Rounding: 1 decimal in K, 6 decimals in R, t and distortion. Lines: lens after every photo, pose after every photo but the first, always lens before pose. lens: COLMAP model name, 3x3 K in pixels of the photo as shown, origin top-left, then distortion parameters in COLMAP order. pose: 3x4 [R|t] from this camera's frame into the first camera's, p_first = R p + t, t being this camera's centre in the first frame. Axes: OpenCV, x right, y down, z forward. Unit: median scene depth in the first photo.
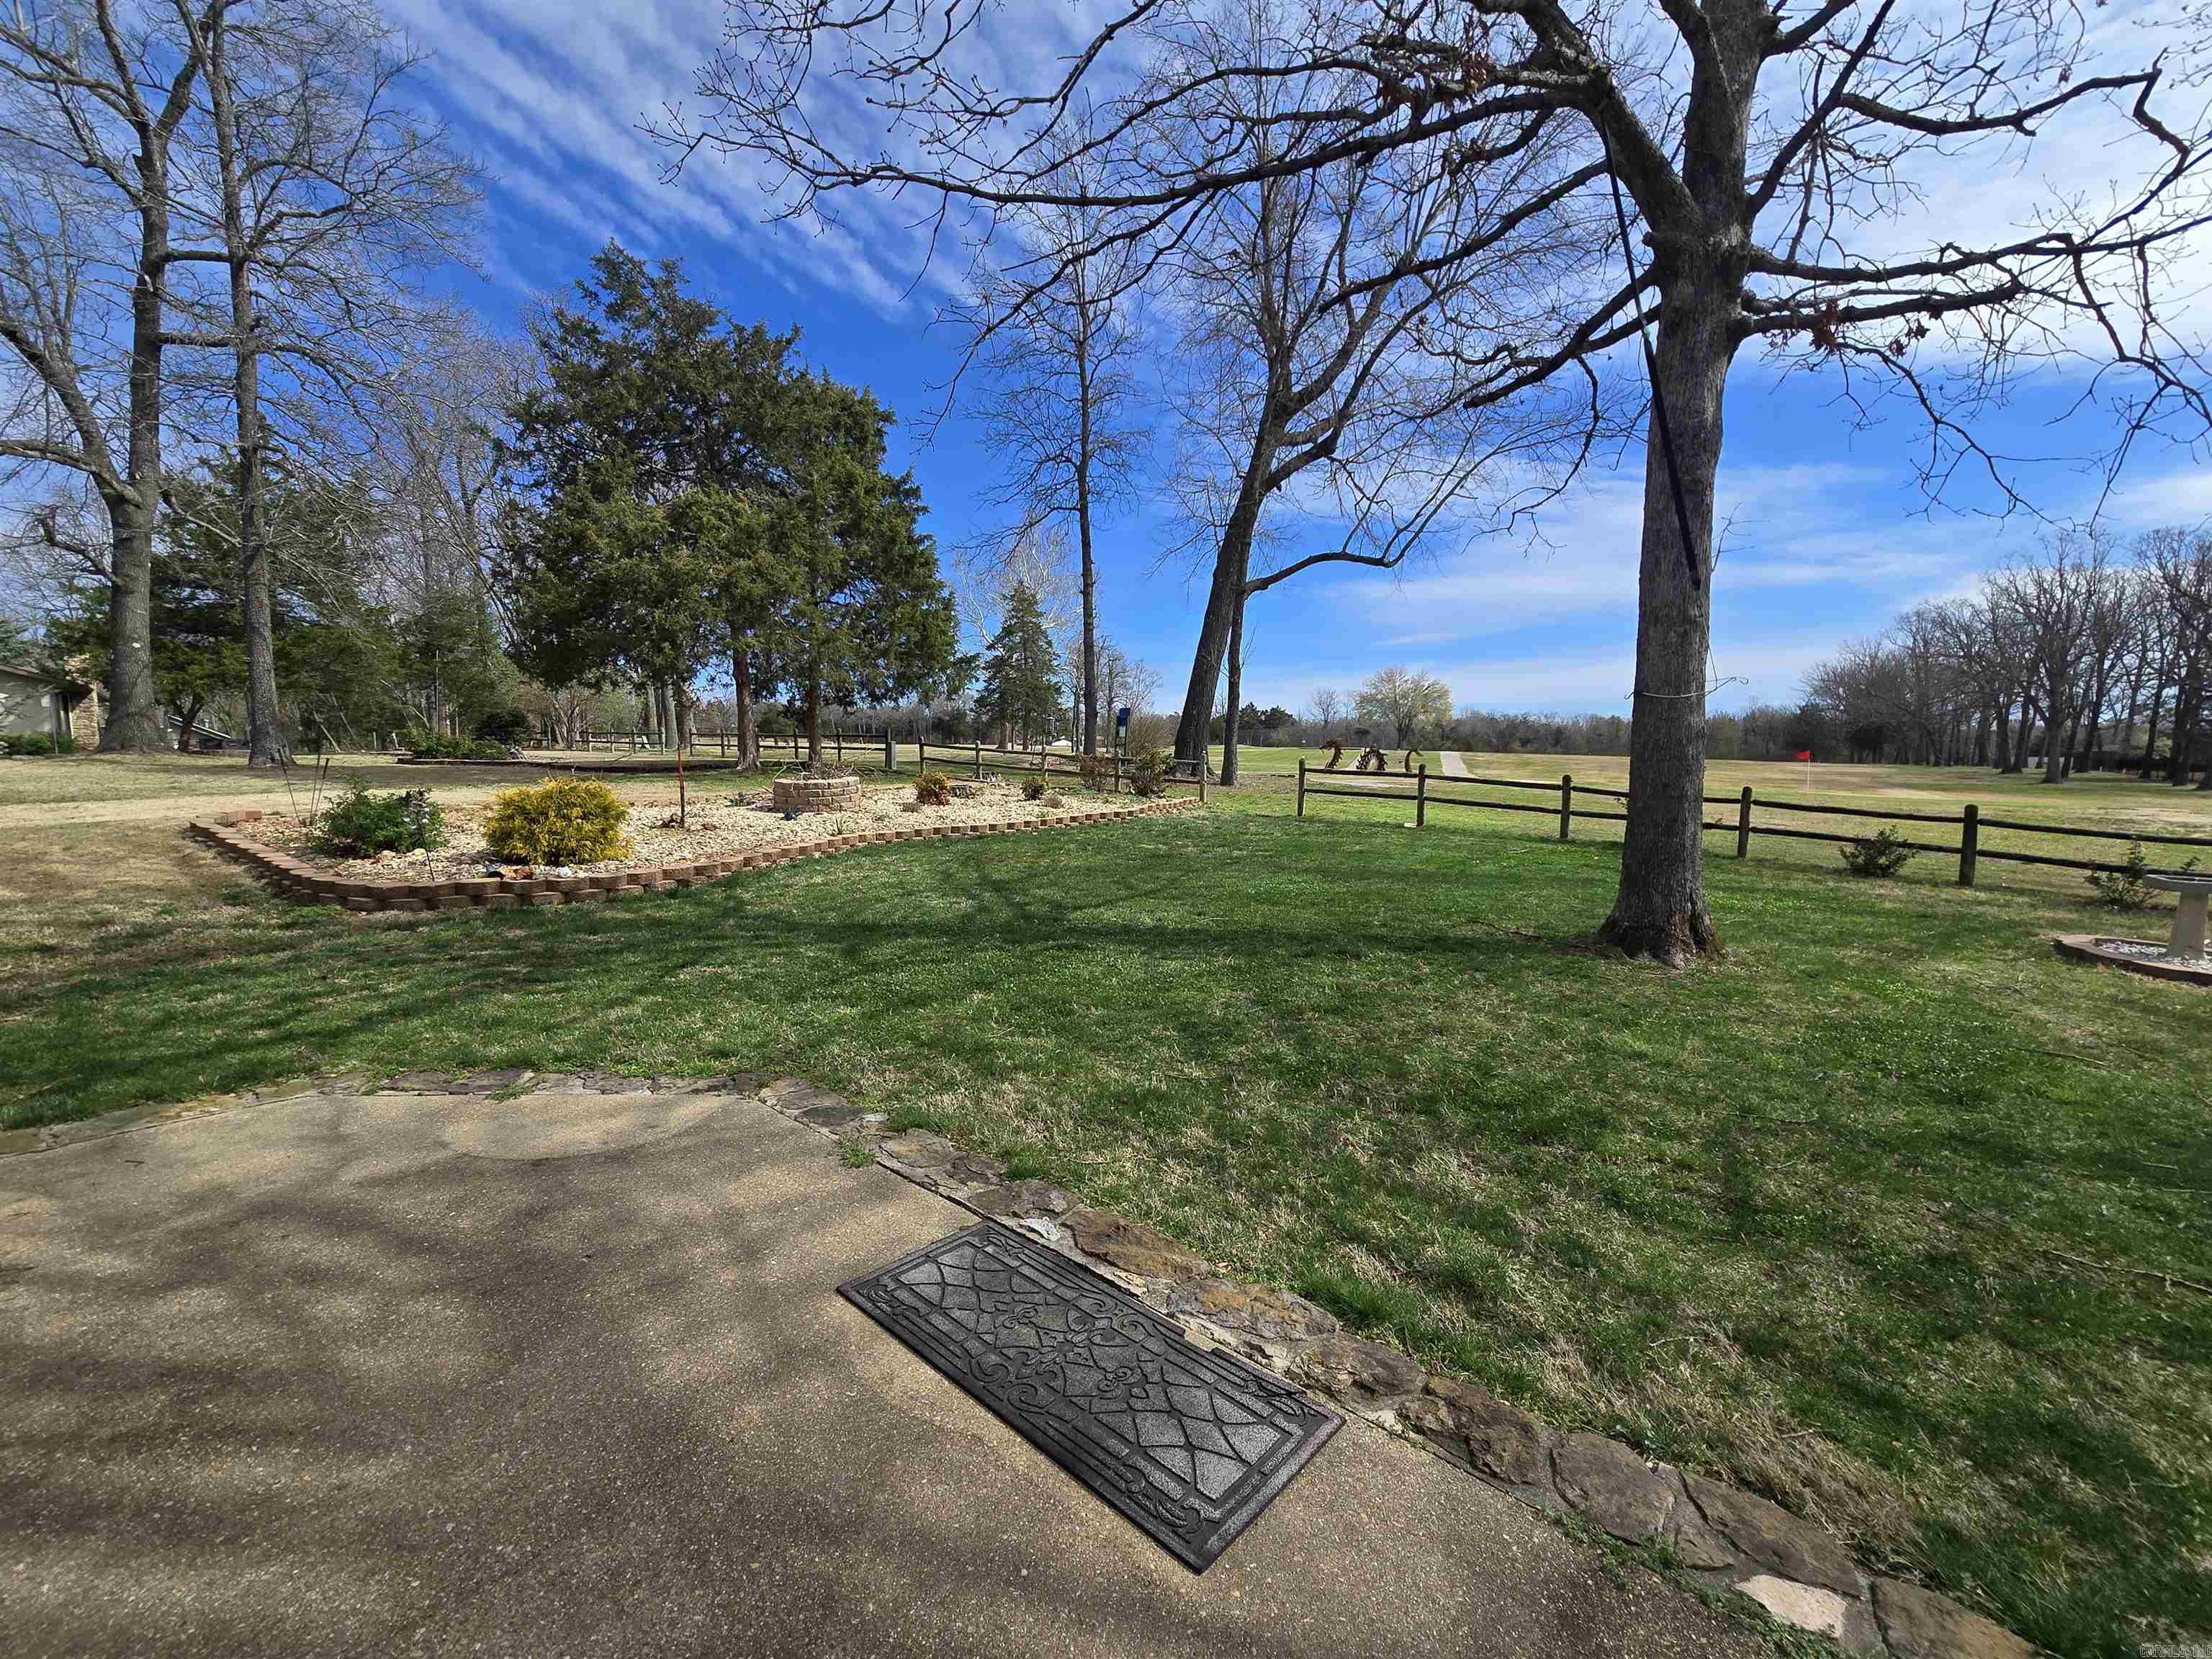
lens RADIAL K [[899.1, 0, 1103.2], [0, 899.1, 848.2], [0, 0, 1]] dist [-0.003600, -0.000174]
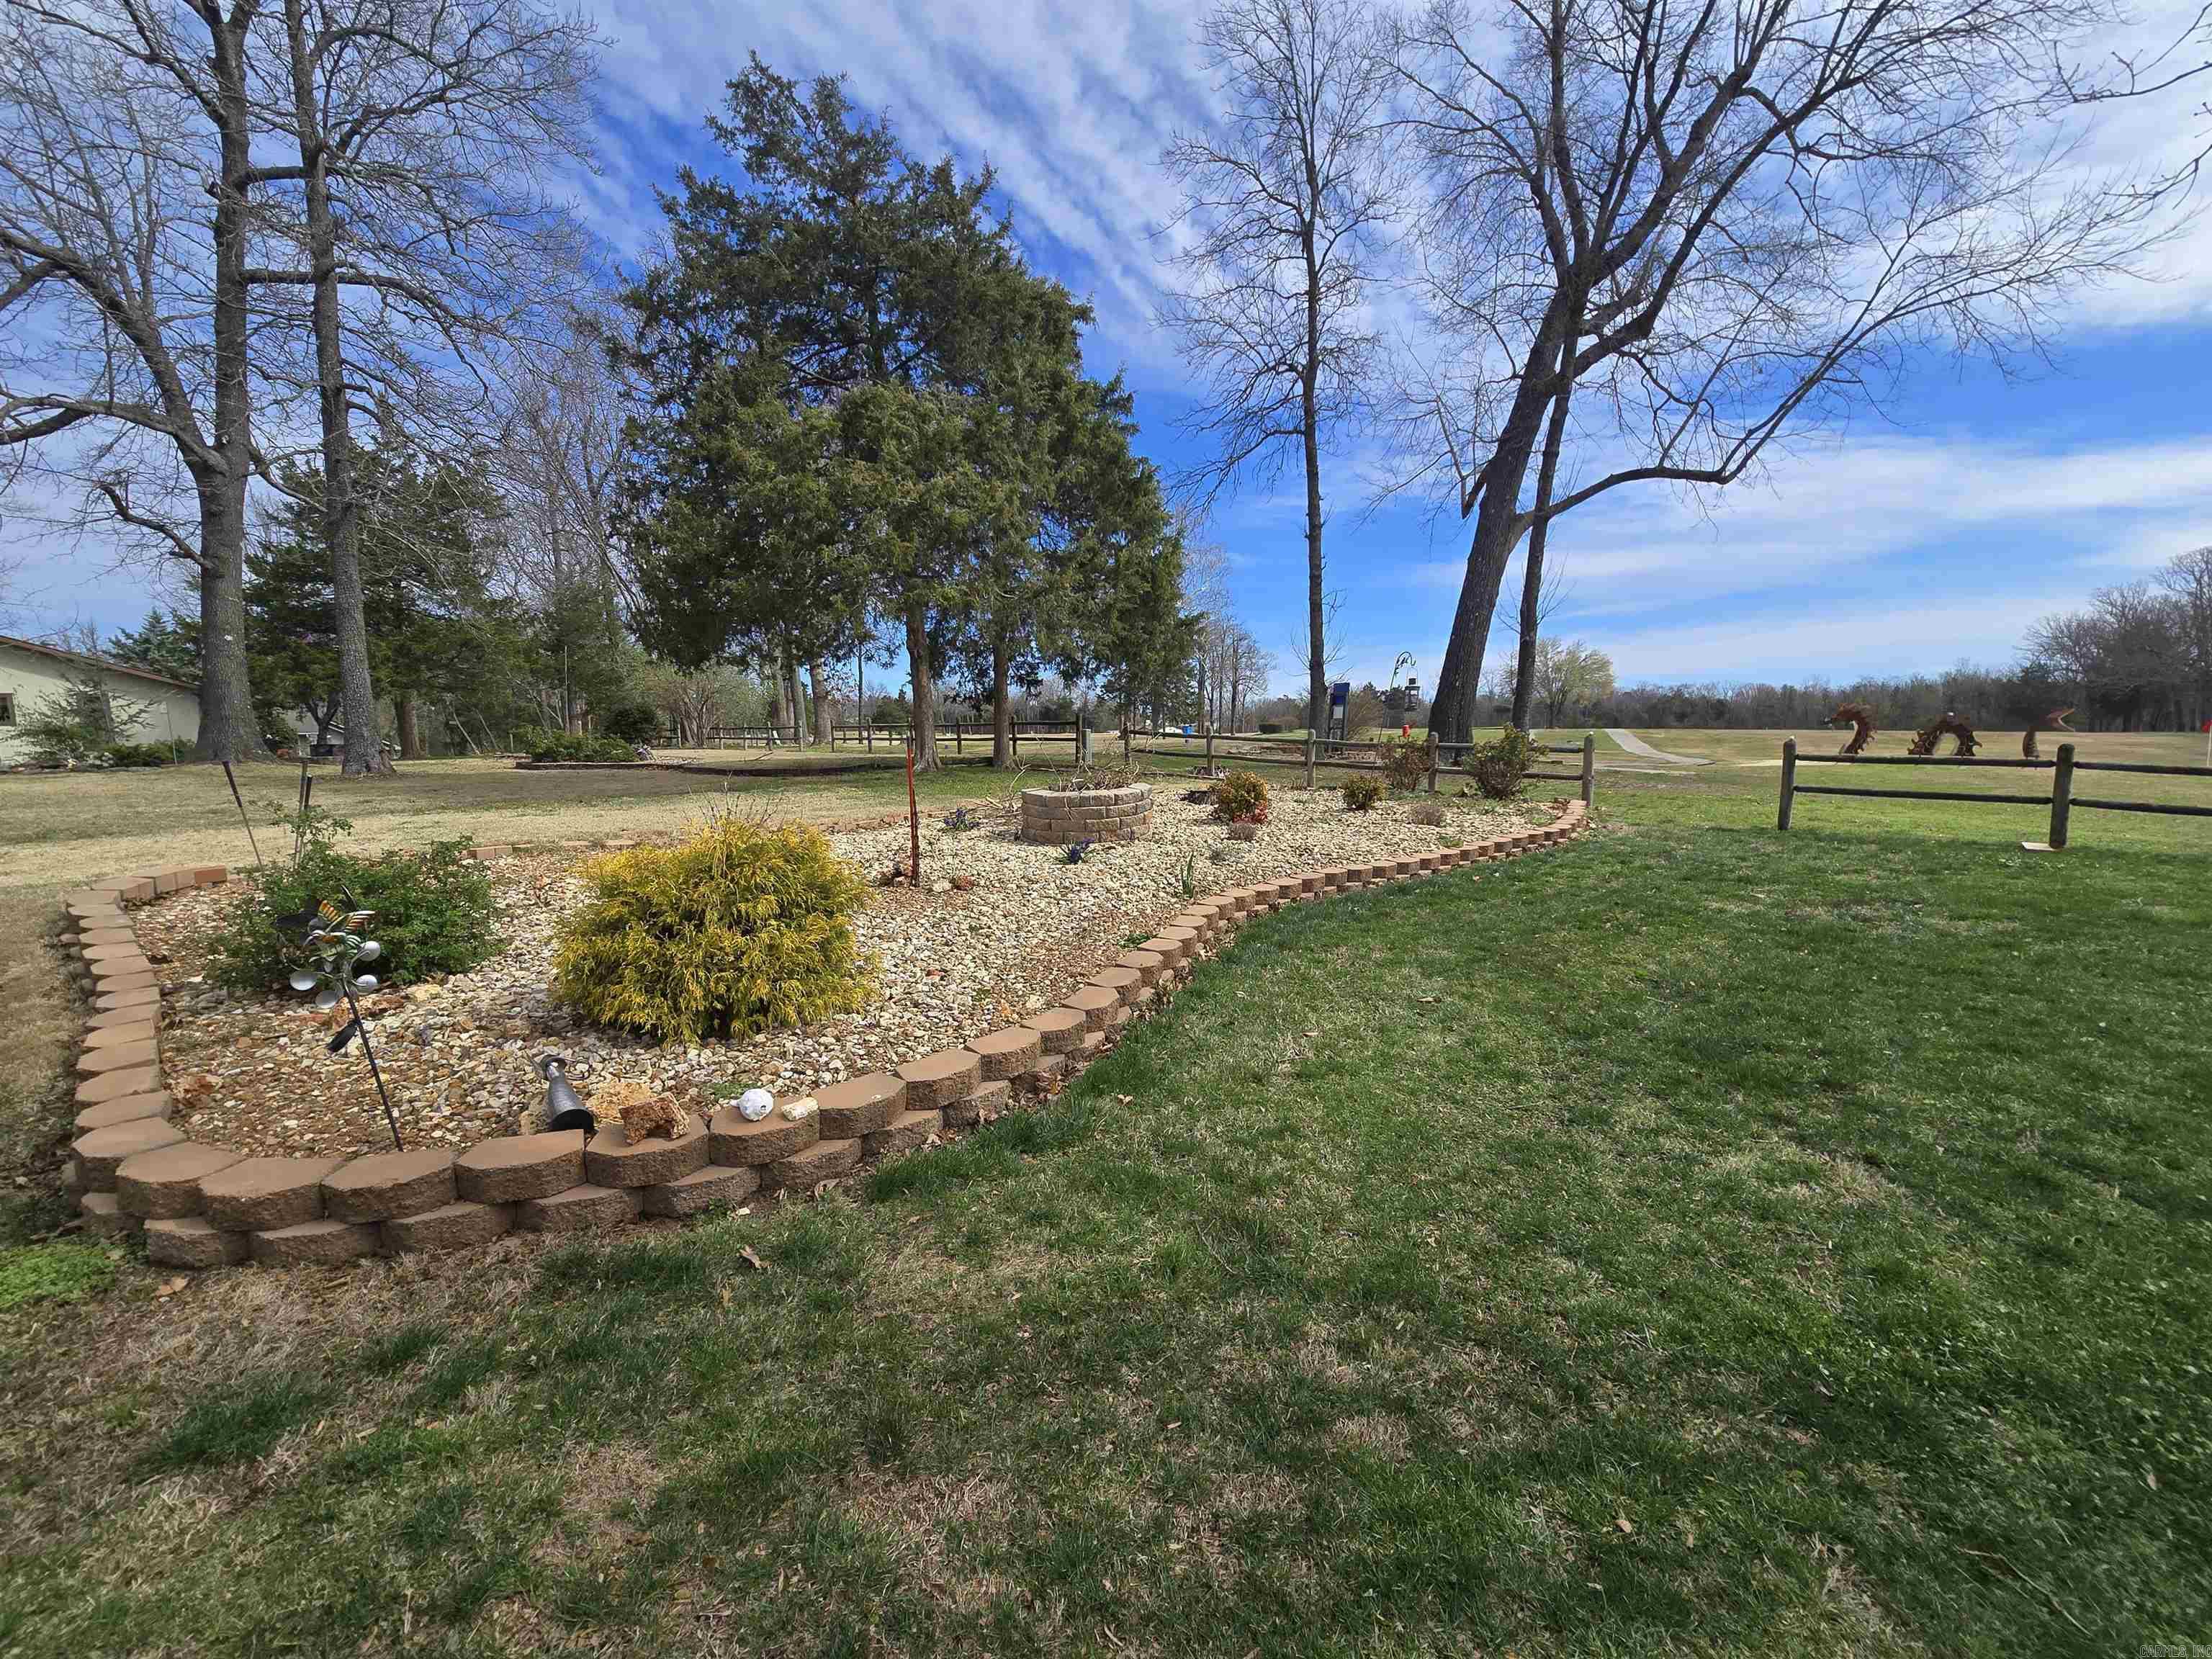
lens RADIAL K [[899.1, 0, 1103.2], [0, 899.1, 848.2], [0, 0, 1]] dist [-0.003600, -0.000174]
pose [[0.993768, -0.008367, -0.111157, -0.184399], [0.009973, 0.999854, 0.013900, -0.033863], [0.111025, -0.014922, 0.993706, 0.289398]]
